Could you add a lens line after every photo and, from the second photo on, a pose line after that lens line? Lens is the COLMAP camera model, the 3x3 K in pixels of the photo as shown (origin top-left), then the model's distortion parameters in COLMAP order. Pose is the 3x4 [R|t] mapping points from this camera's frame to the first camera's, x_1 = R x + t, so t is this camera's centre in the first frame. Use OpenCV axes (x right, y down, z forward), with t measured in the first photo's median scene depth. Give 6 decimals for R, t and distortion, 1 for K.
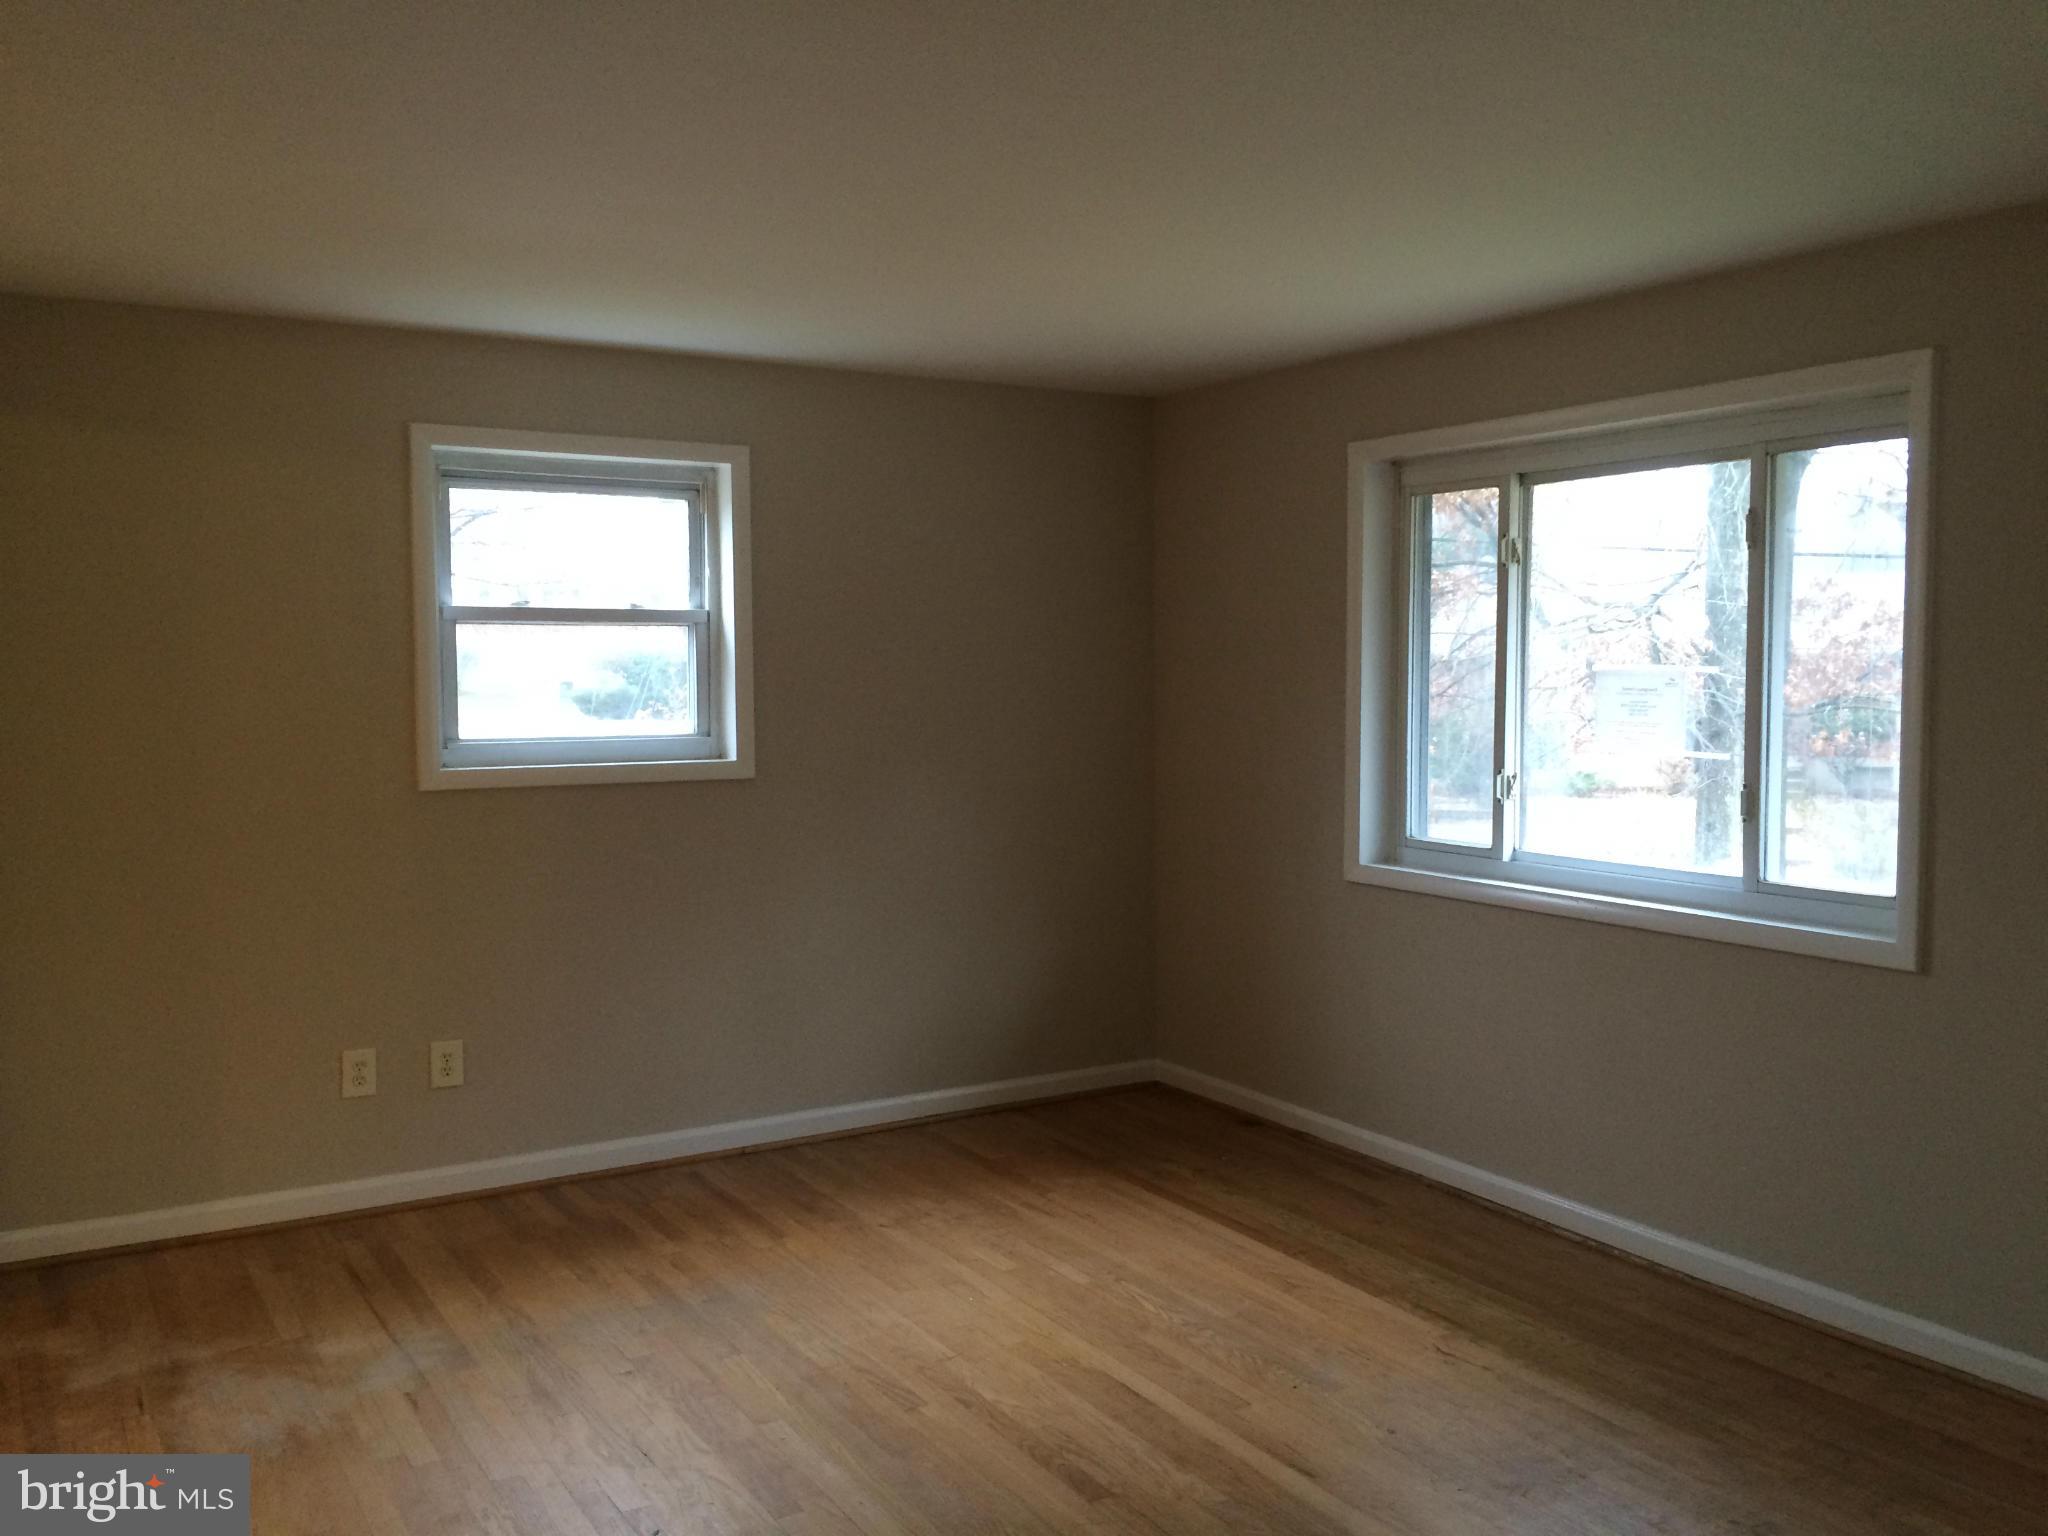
lens RADIAL K [[1650.1, 0, 966.8], [0, 1650.1, 764.2], [0, 0, 1]] dist [-0.017252, -0.005685]
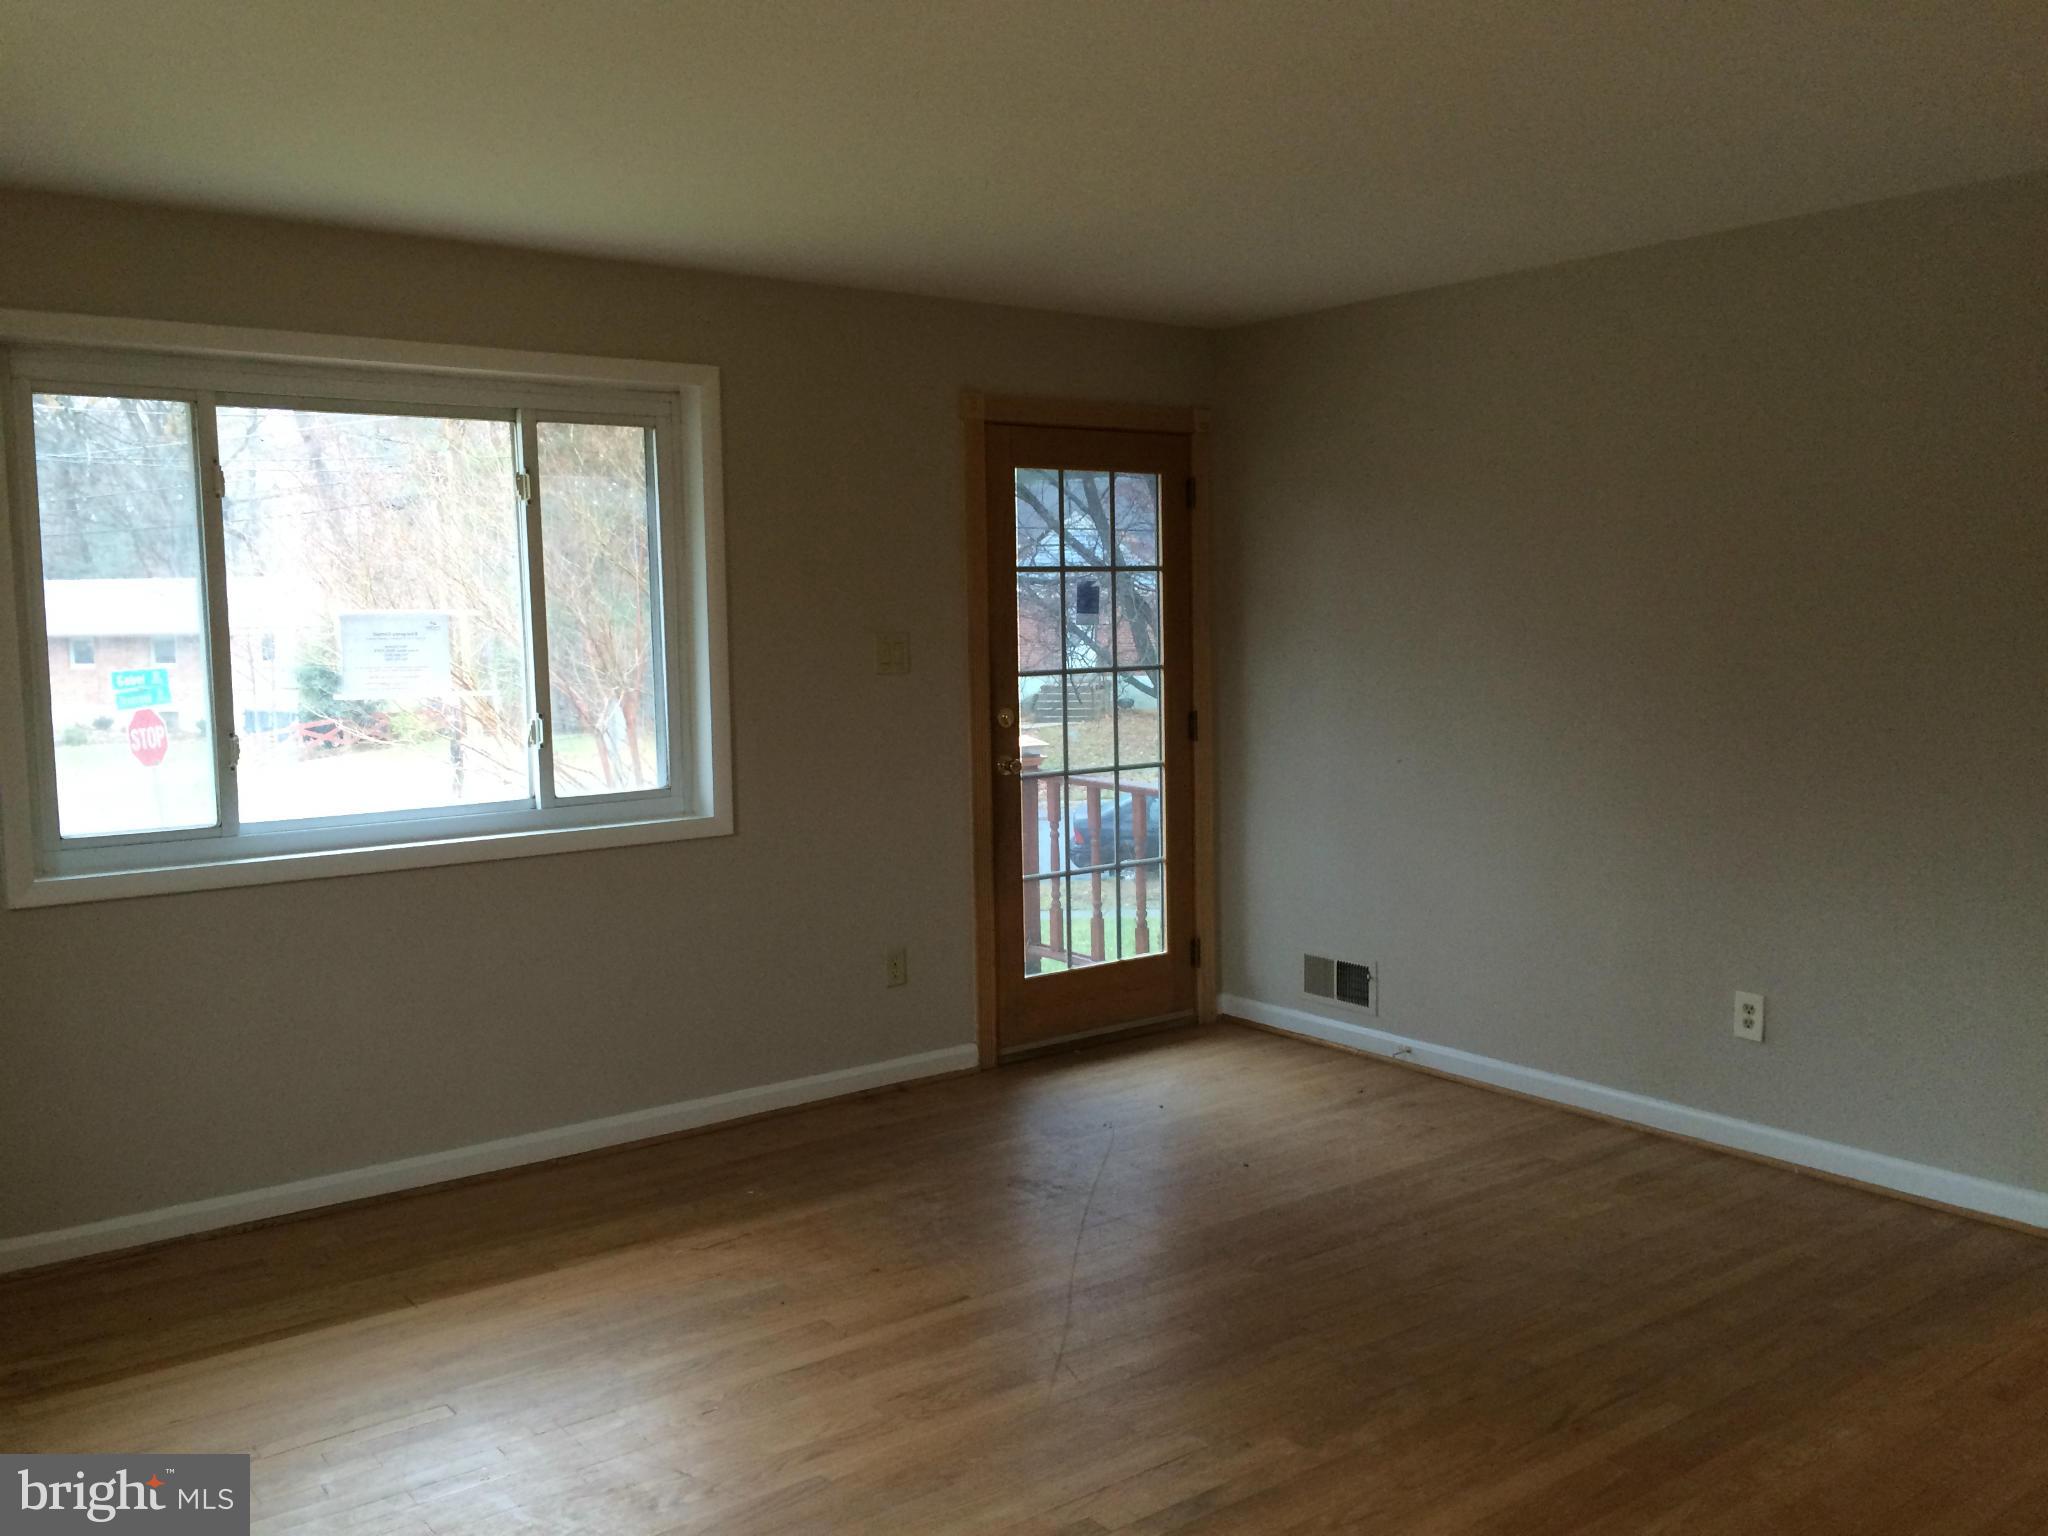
lens RADIAL K [[1770.8, 0, 1005.3], [0, 1770.8, 736.6], [0, 0, 1]] dist [0.083271, -0.097932]
pose [[-0.113426, -0.075219, 0.990695, -0.740638], [0.073131, 0.993793, 0.083827, -0.049006], [-0.990851, 0.081958, -0.107221, 0.781433]]
